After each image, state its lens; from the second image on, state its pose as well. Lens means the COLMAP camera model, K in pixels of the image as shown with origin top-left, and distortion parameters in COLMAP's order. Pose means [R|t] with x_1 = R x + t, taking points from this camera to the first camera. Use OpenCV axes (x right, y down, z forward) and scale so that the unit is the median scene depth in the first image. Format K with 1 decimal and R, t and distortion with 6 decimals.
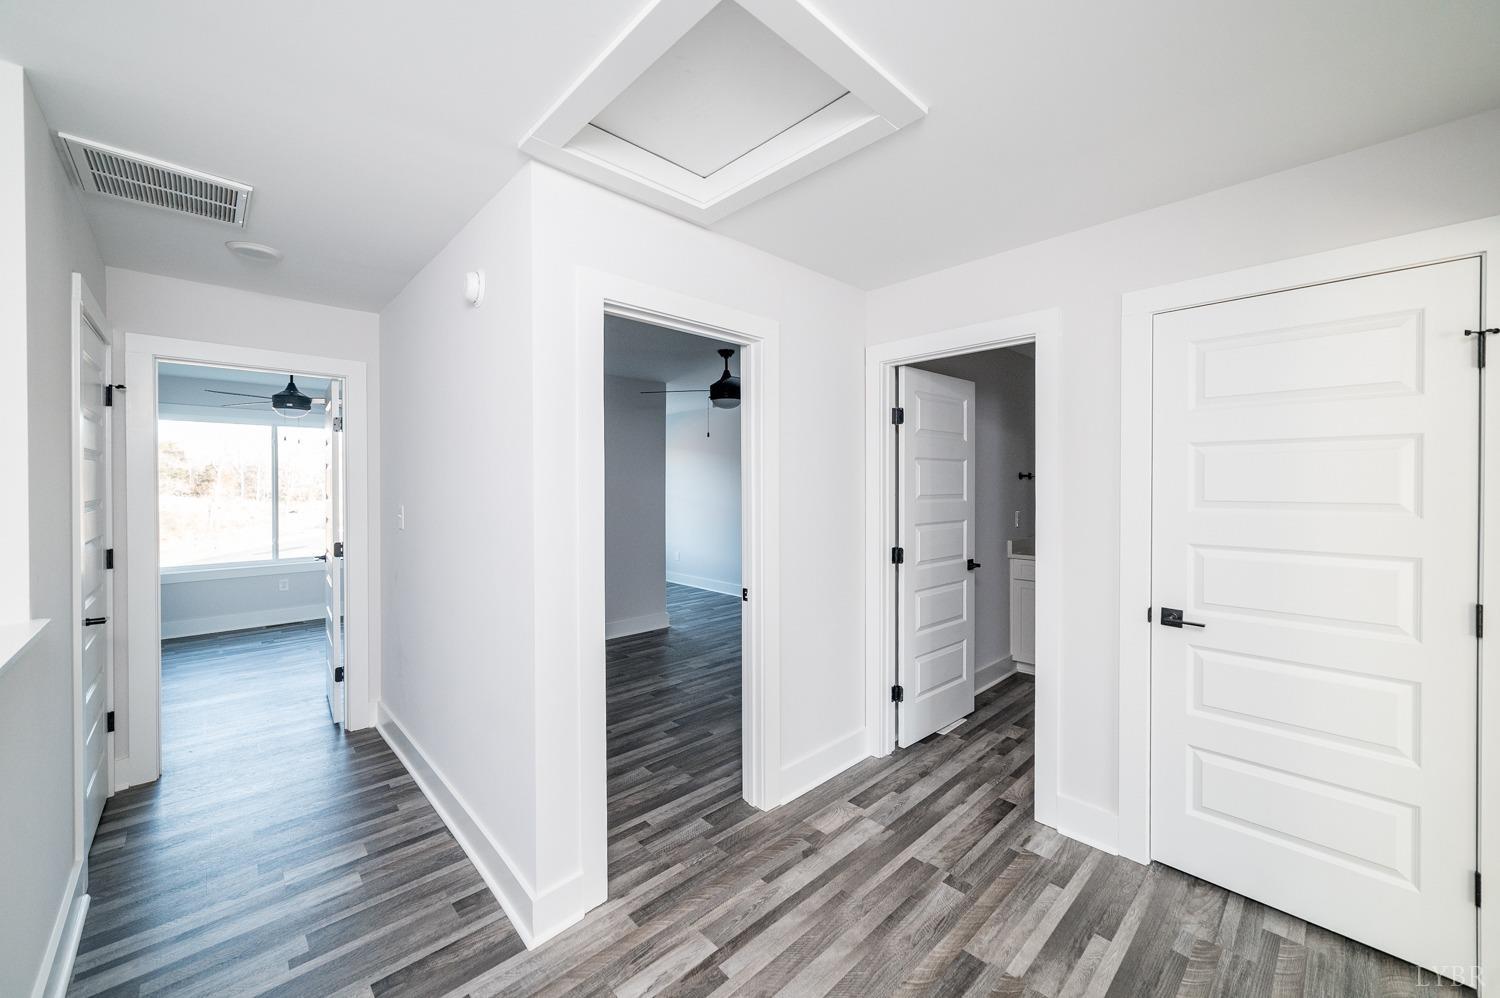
lens RADIAL K [[573.8, 0, 756.9], [0, 573.8, 491.8], [0, 0, 1]] dist [0.000948, 0.000336]
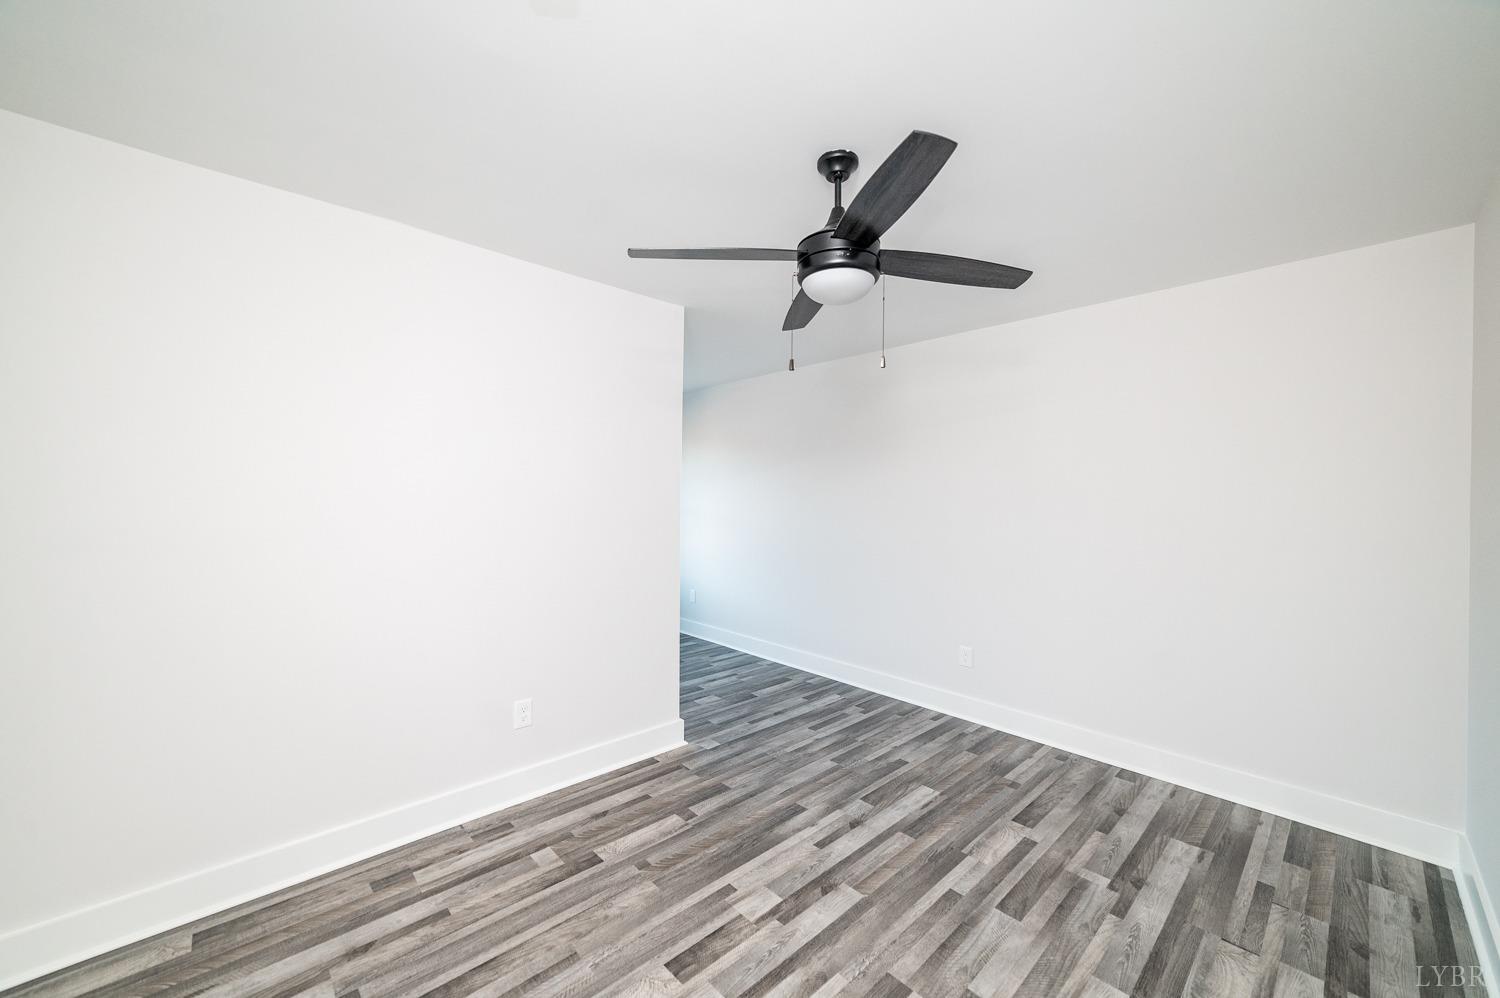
lens RADIAL K [[567.0, 0, 751.1], [0, 567.0, 501.5], [0, 0, 1]] dist [-0.000524, 0.000279]
pose [[0.999729, 0.008047, -0.021829, -0.144884], [-0.008187, 0.999946, -0.006345, 0.006057], [0.021777, 0.006522, 0.999742, 0.833170]]
